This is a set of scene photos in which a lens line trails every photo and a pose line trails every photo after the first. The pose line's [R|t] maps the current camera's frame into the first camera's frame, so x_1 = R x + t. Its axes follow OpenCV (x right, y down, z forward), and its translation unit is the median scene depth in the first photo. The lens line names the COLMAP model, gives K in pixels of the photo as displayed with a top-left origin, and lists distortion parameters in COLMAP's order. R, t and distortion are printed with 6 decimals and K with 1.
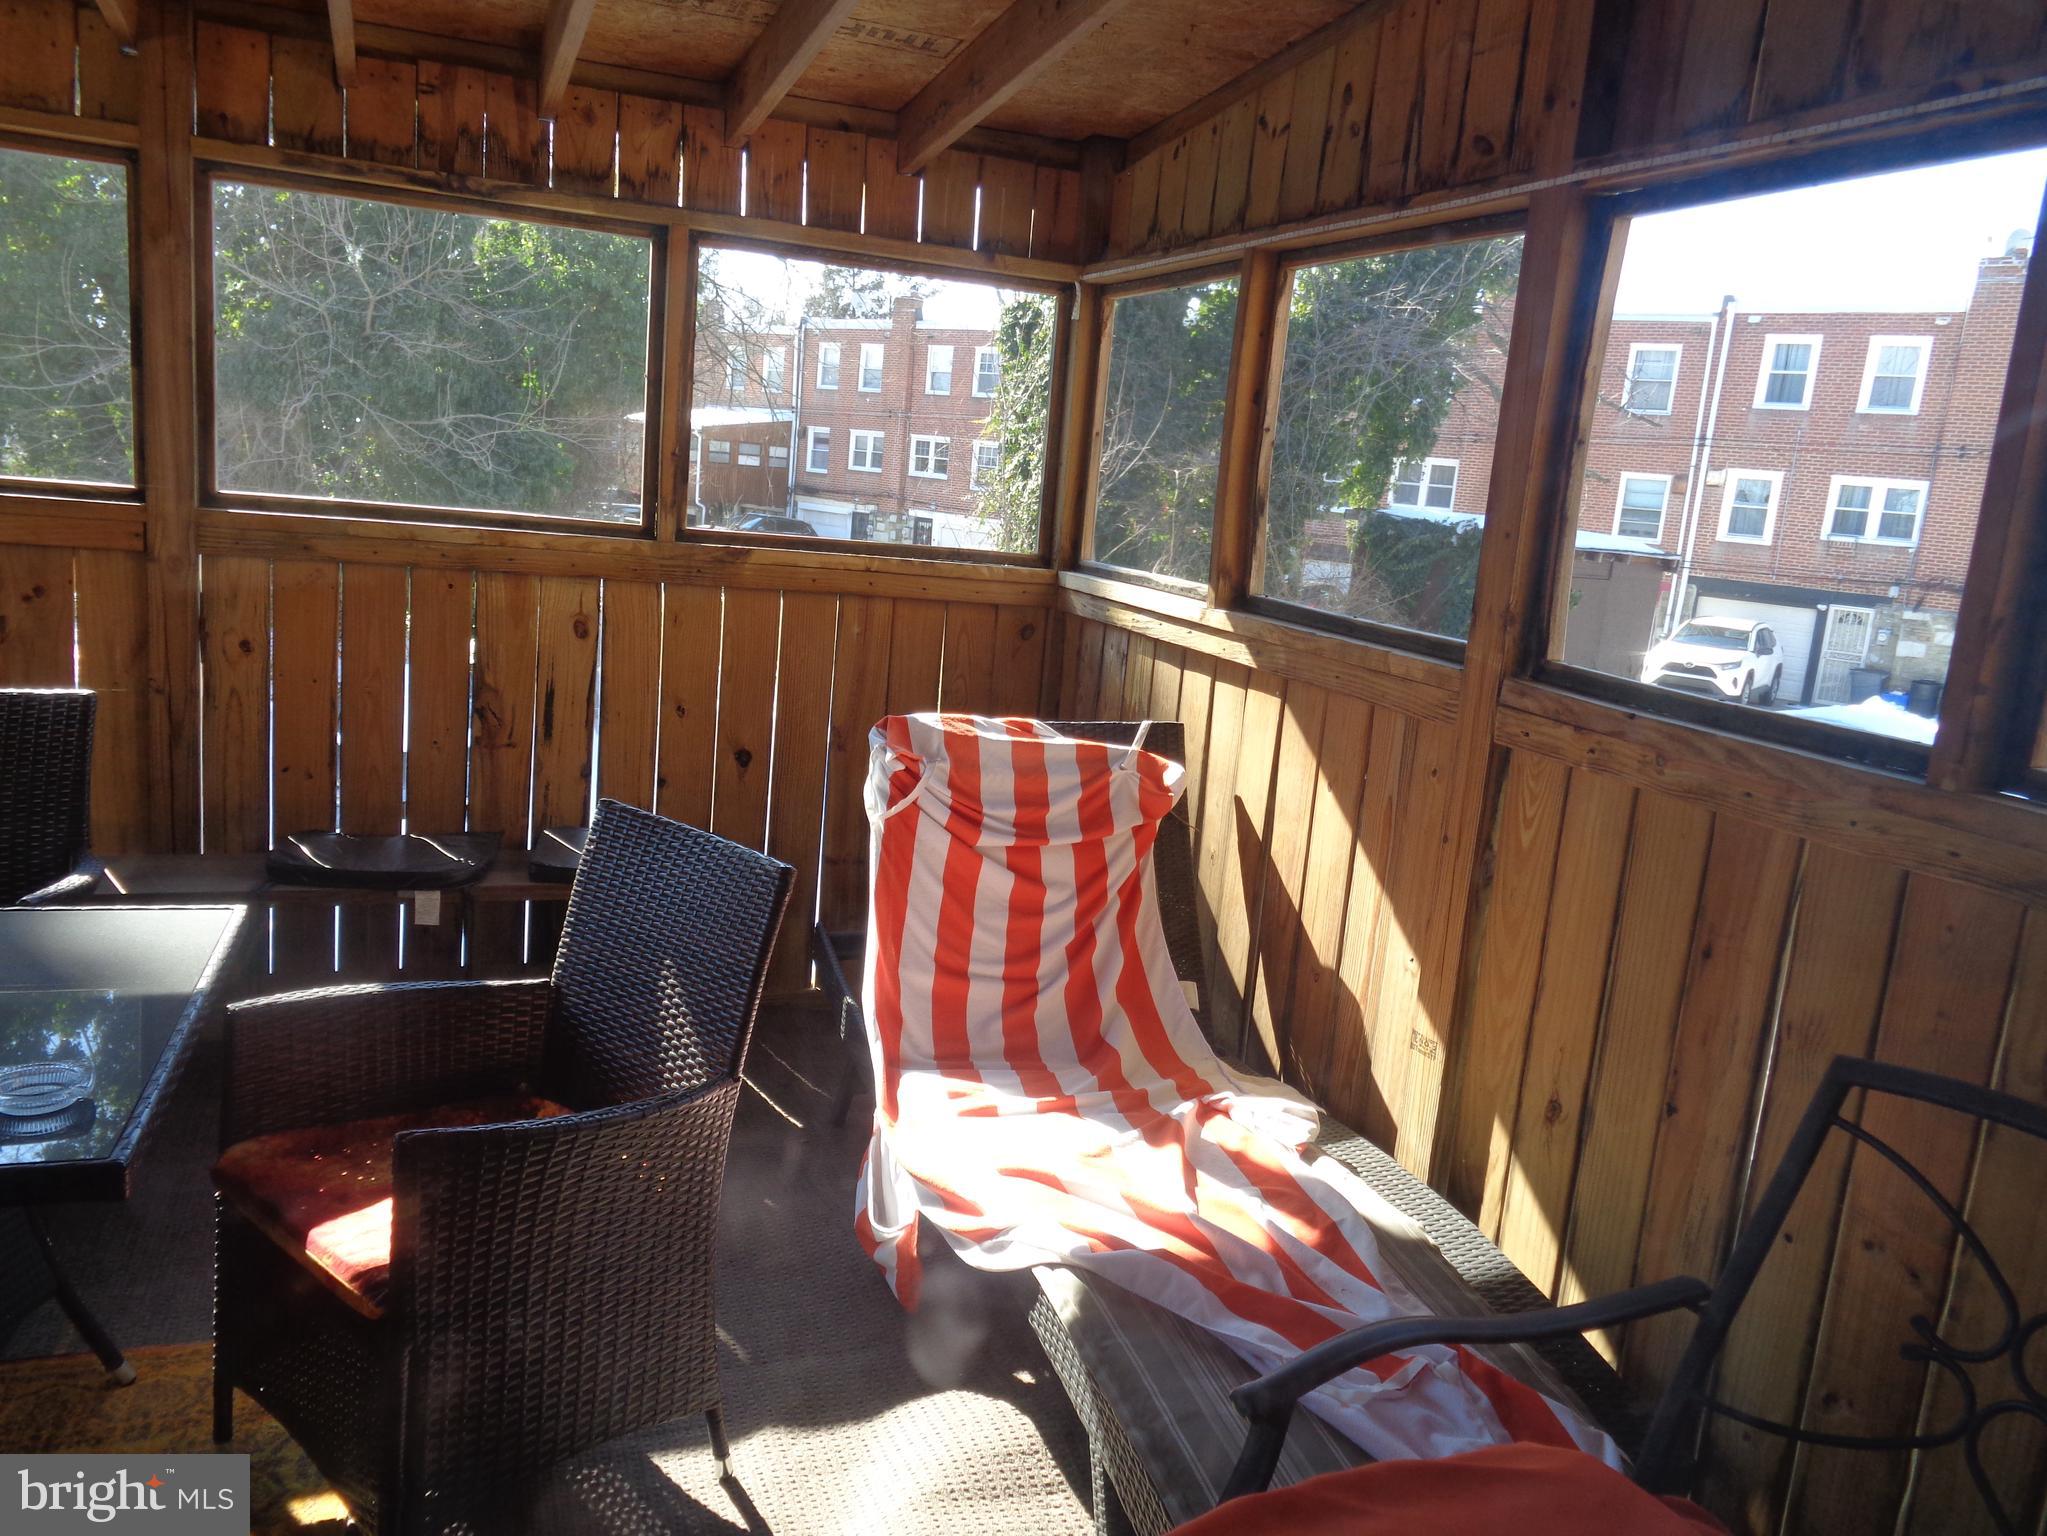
lens RADIAL K [[1523.9, 0, 1017.1], [0, 1523.9, 764.9], [0, 0, 1]] dist [-0.009324, 0.014281]
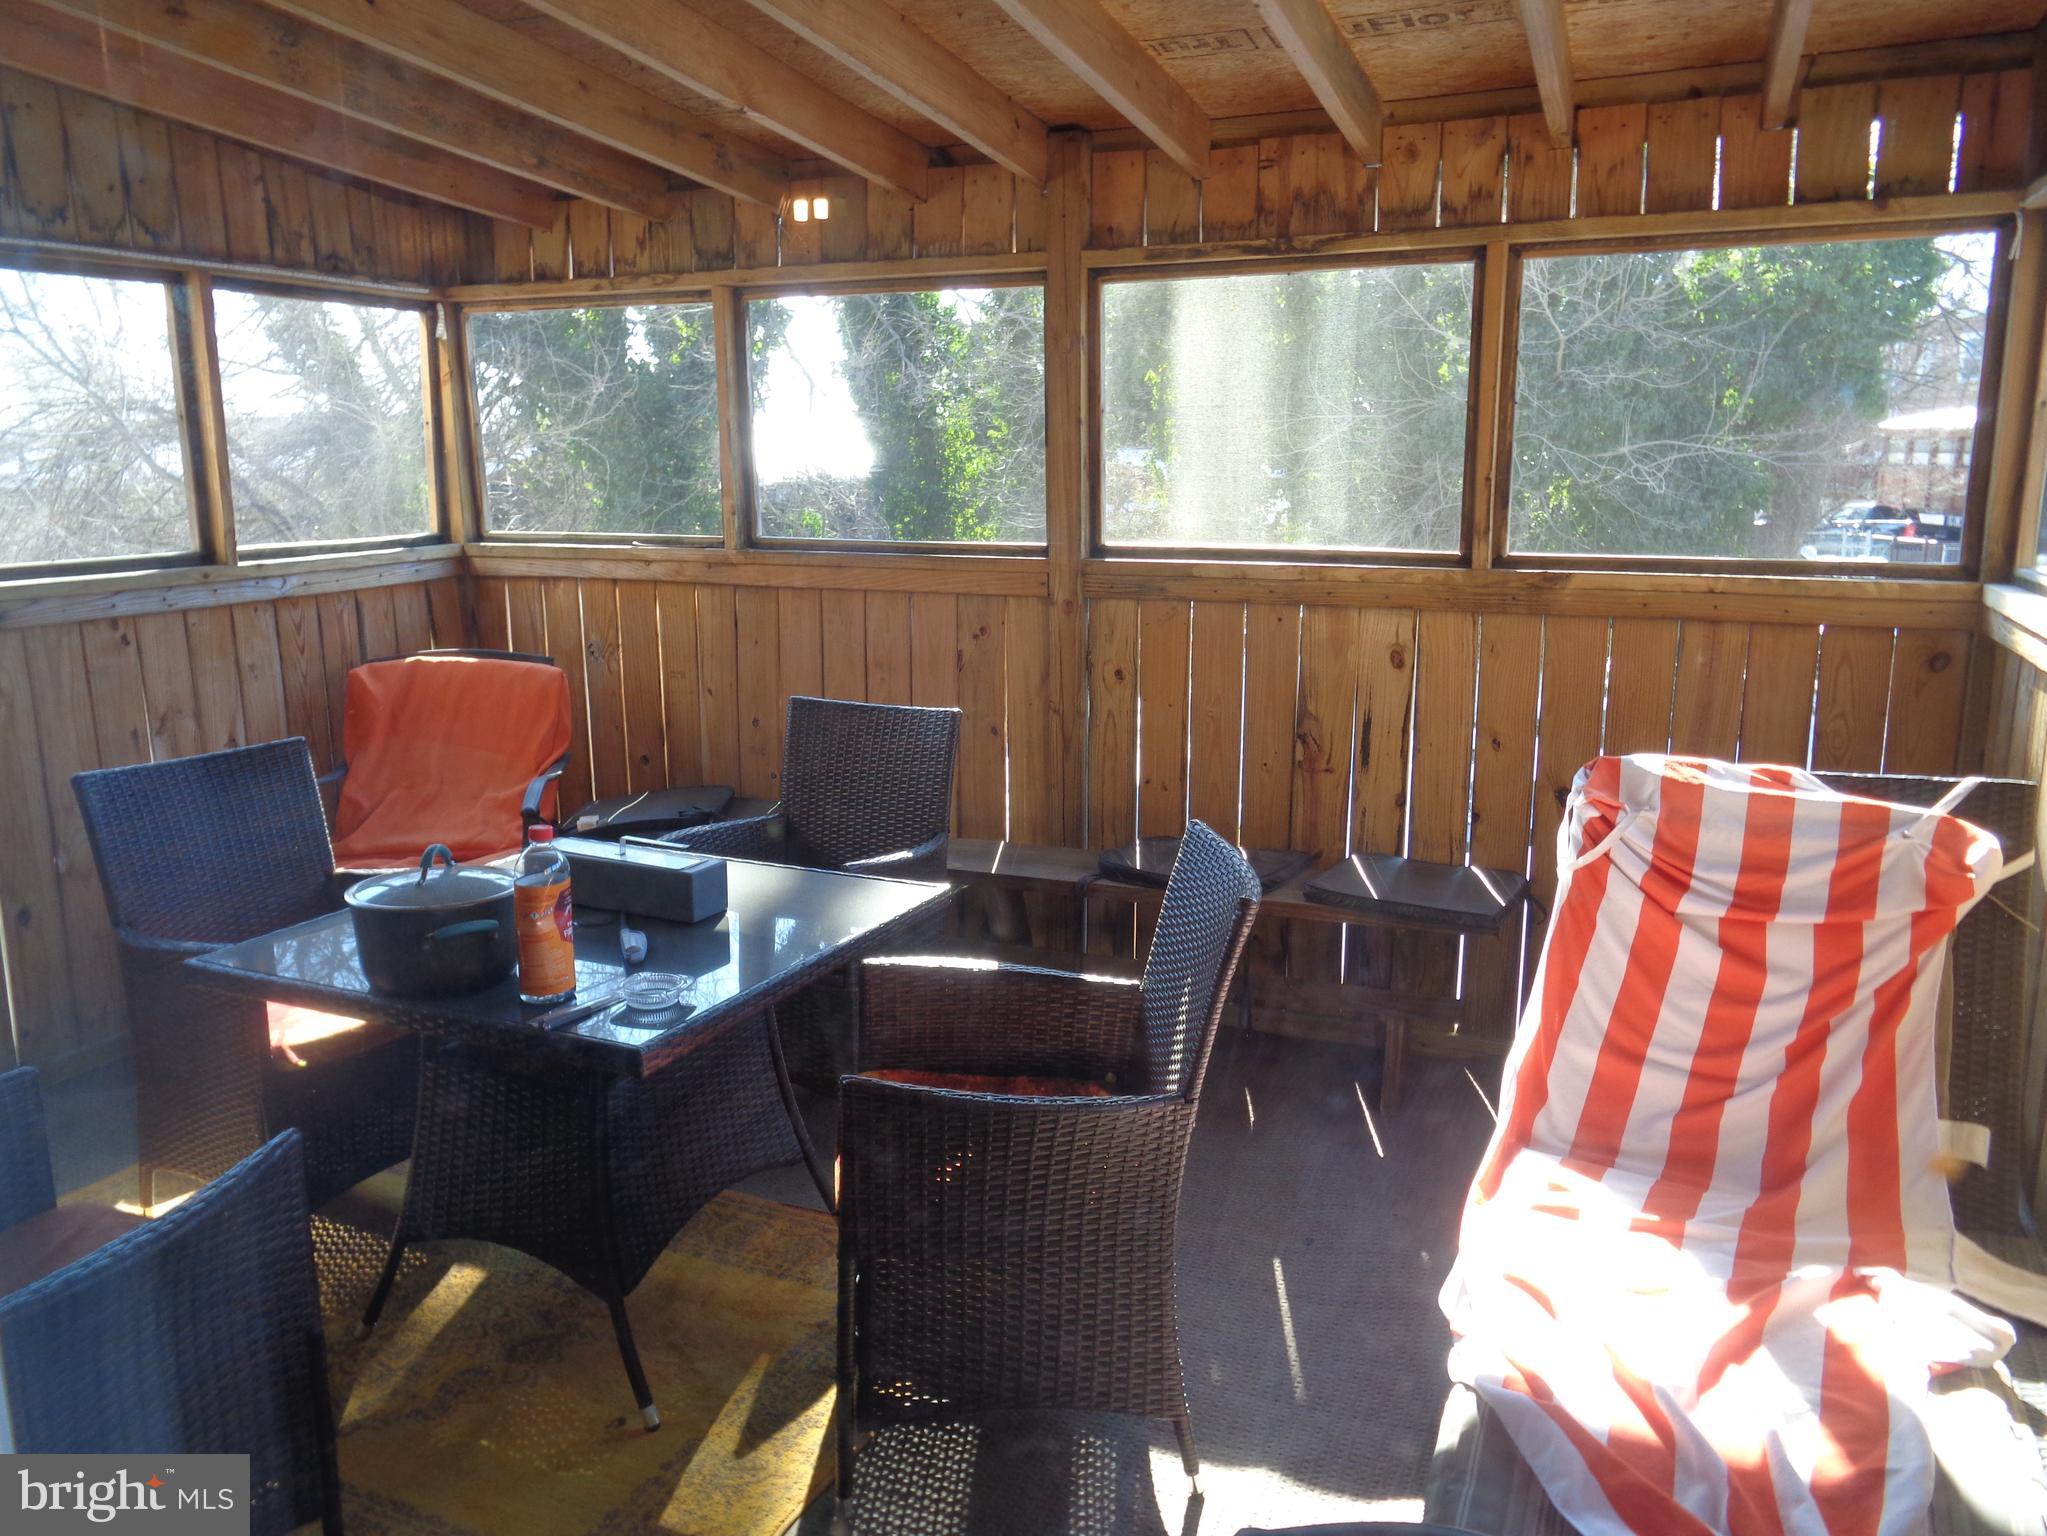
lens RADIAL K [[1523.9, 0, 1016.9], [0, 1523.9, 769.1], [0, 0, 1]] dist [-0.009324, 0.014281]
pose [[0.709271, 0.048275, -0.703281, 0.273081], [-0.060576, 0.998136, 0.007422, -0.009570], [0.702328, 0.037338, 0.710874, 0.116583]]
